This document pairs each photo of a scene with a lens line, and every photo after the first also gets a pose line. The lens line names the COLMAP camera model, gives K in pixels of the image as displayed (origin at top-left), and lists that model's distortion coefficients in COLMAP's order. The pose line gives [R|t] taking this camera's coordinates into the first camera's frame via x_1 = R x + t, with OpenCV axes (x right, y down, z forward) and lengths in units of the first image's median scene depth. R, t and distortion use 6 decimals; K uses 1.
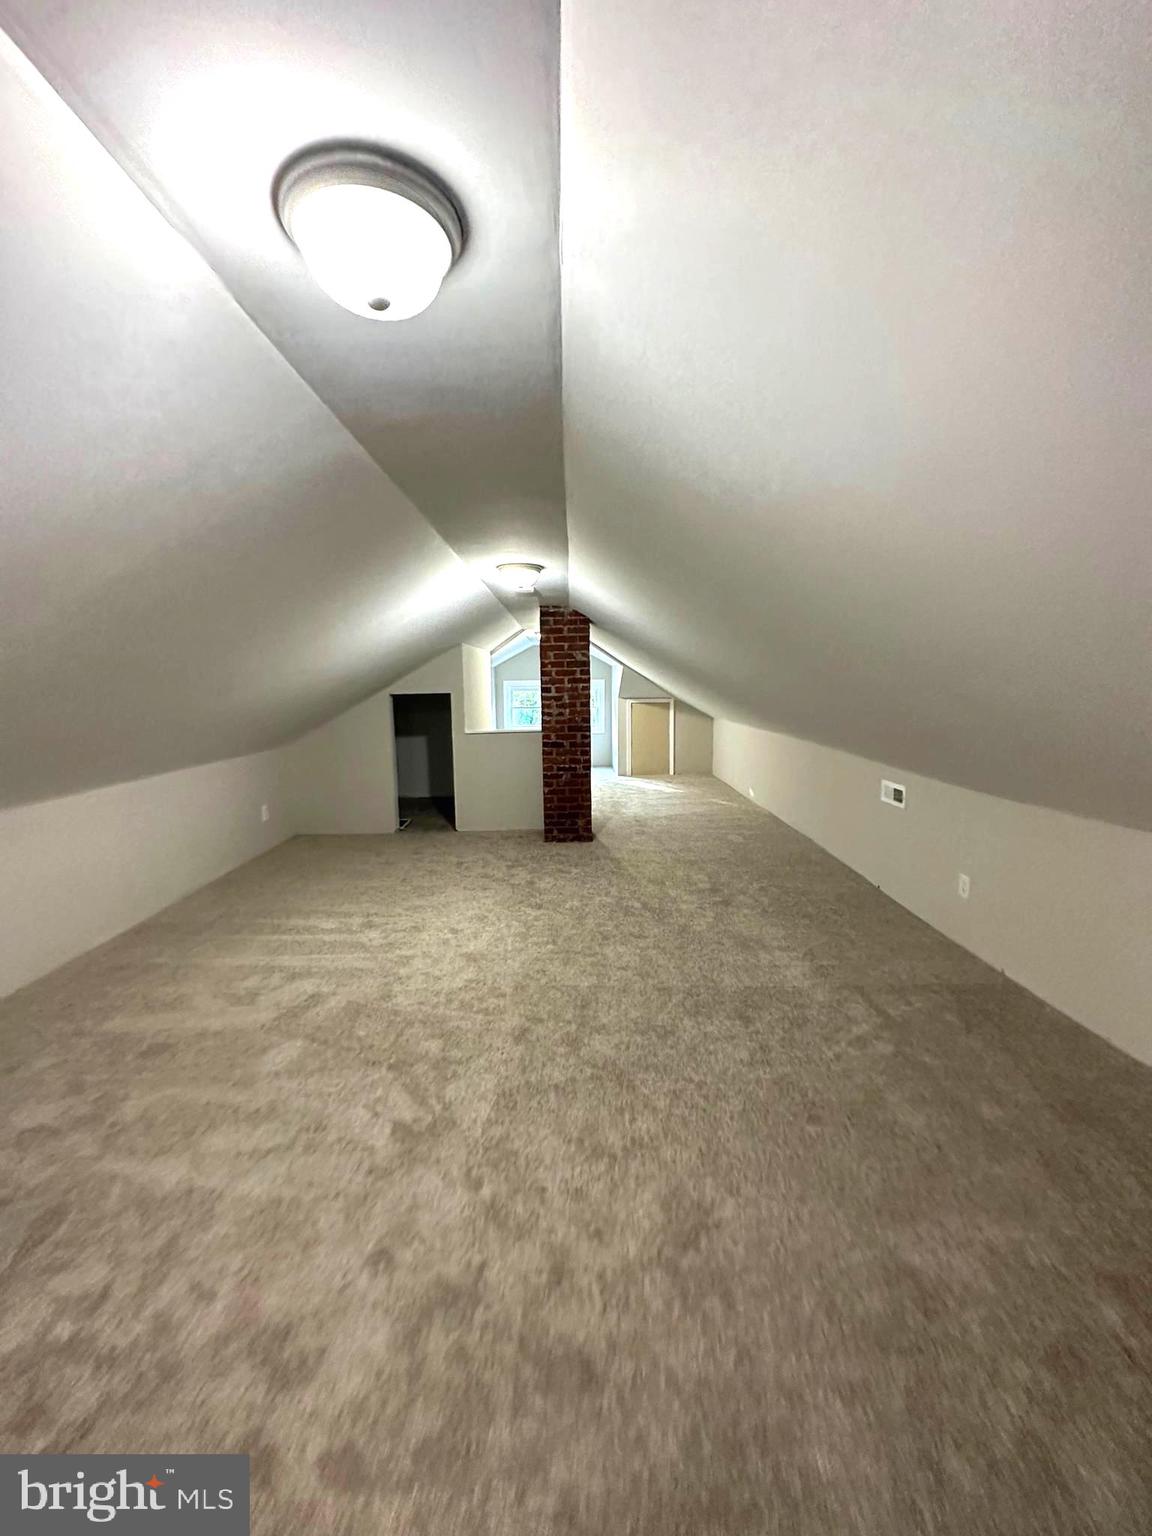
lens RADIAL K [[612.8, 0, 574.2], [0, 612.8, 769.1], [0, 0, 1]] dist [-0.001858, 0.000001]
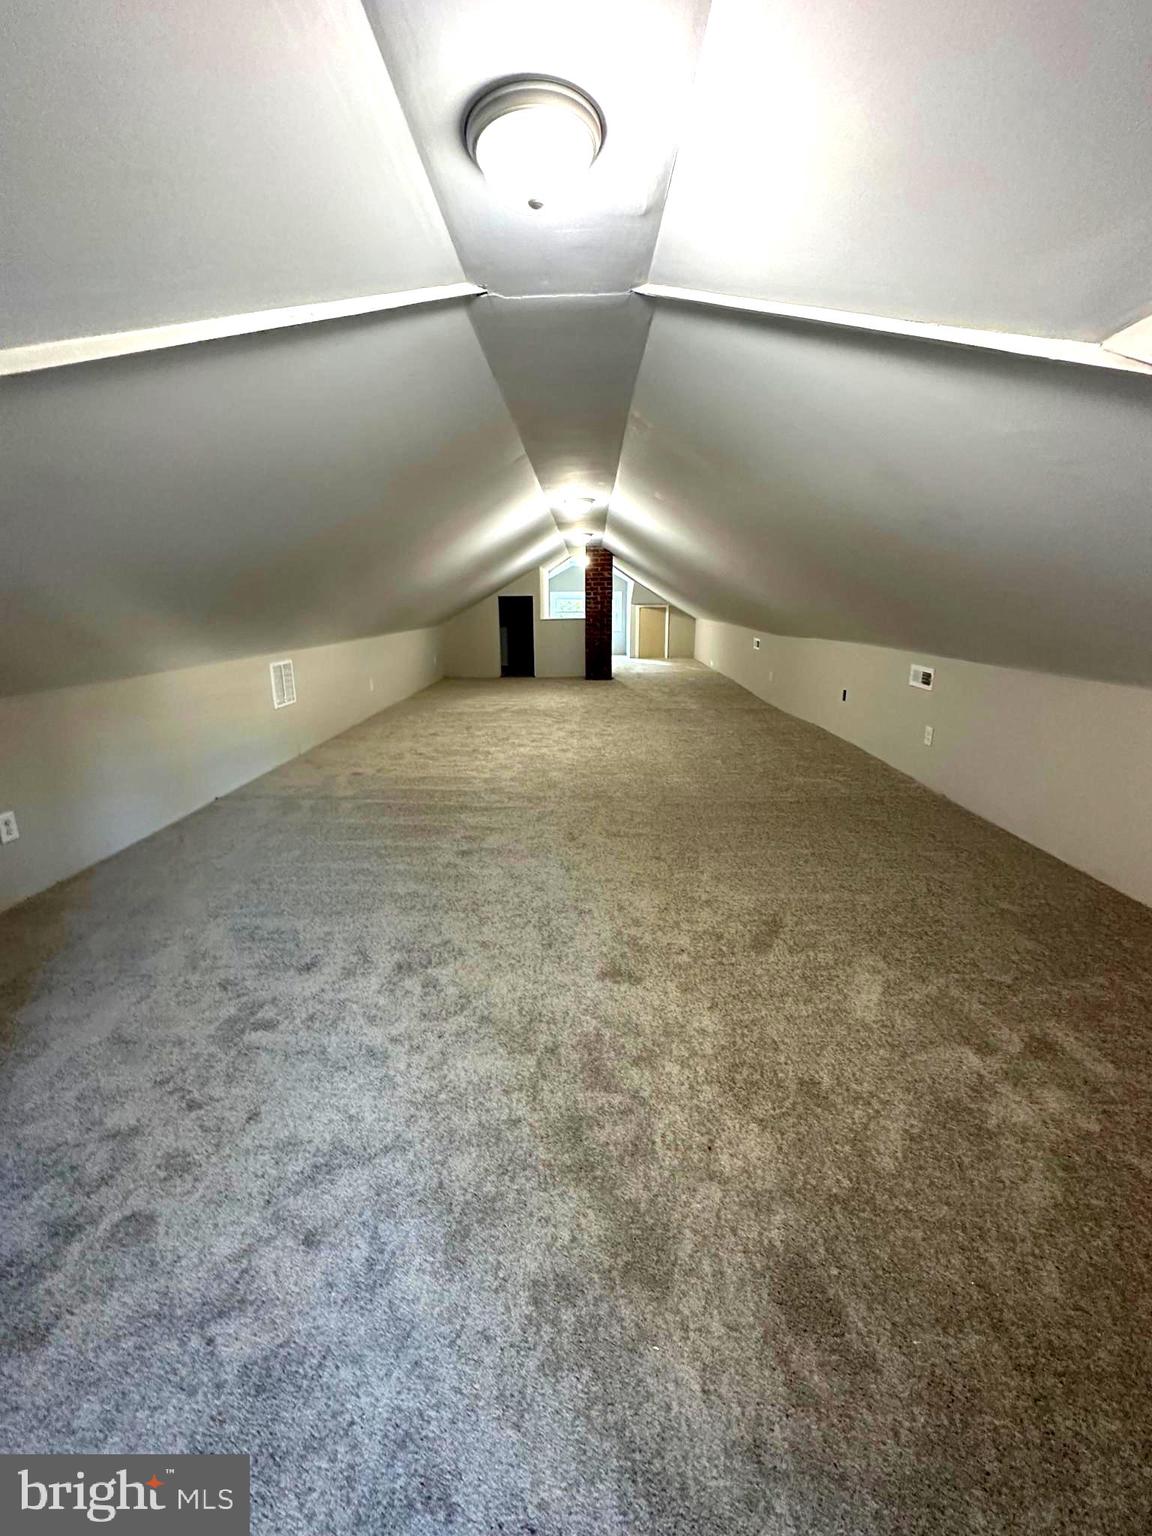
lens RADIAL K [[612.8, 0, 578.0], [0, 612.8, 771.9], [0, 0, 1]] dist [-0.001858, 0.000001]
pose [[0.999637, 0.015695, -0.021921, -0.024273], [-0.012683, 0.991258, 0.131330, 0.136755], [0.023791, -0.131004, 0.991096, -0.758667]]
